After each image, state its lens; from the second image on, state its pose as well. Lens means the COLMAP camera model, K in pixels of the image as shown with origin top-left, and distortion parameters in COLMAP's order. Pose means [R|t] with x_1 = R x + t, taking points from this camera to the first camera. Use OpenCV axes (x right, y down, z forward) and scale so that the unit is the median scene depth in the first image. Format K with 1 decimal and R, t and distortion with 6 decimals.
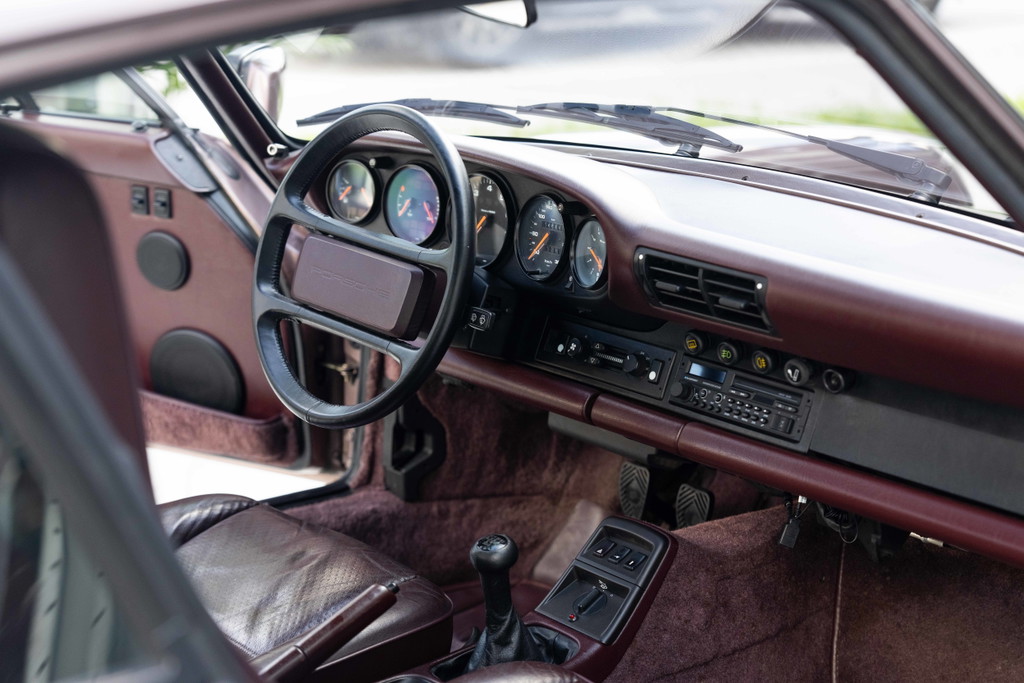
lens RADIAL K [[1962.4, 0, 512.0], [0, 1962.4, 341.5], [0, 0, 1]] dist [0.200464, 0.329192]
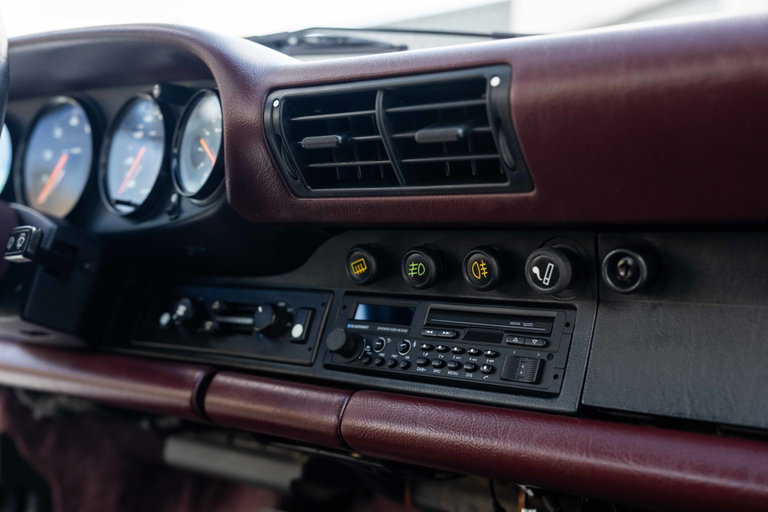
lens RADIAL K [[965.4, 0, 384.0], [0, 965.4, 256.0], [0, 0, 1]] dist [0.071654, -0.006011]
pose [[0.985781, 0.003329, 0.167999, 0.046750], [0.038704, 0.968422, -0.246294, 0.074881], [-0.163514, 0.249294, 0.954524, 0.695615]]
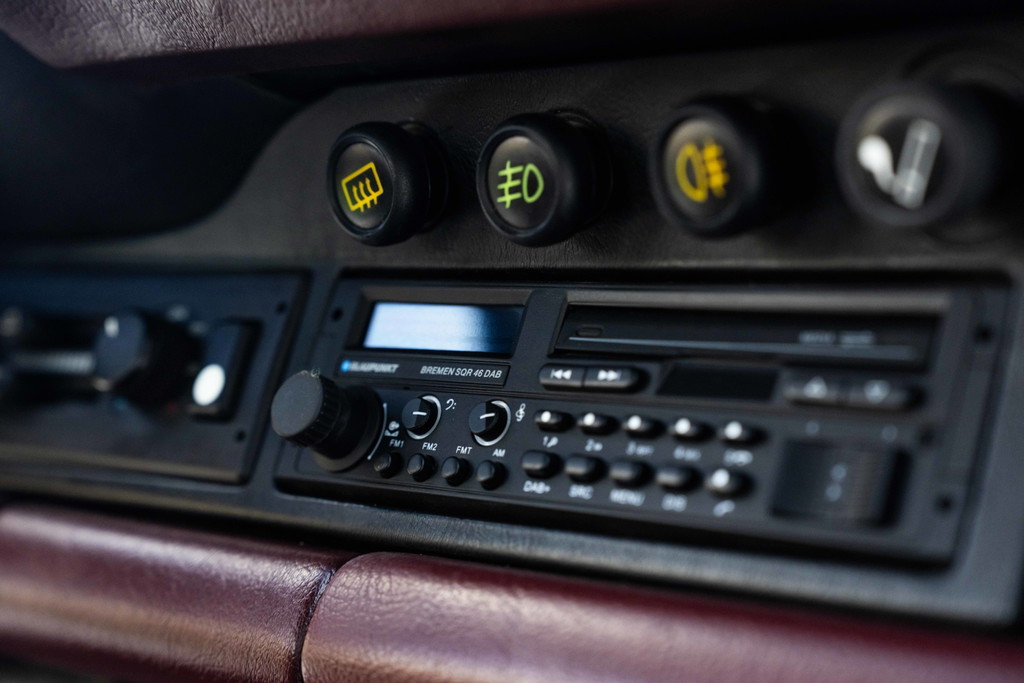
lens RADIAL K [[1962.4, 0, 512.0], [0, 1962.4, 341.5], [0, 0, 1]] dist [0.200464, 0.329192]
pose [[0.995599, -0.015905, 0.092358, 0.087110], [0.036159, 0.974378, -0.221993, 0.065560], [-0.086461, 0.224355, 0.970664, 0.789415]]
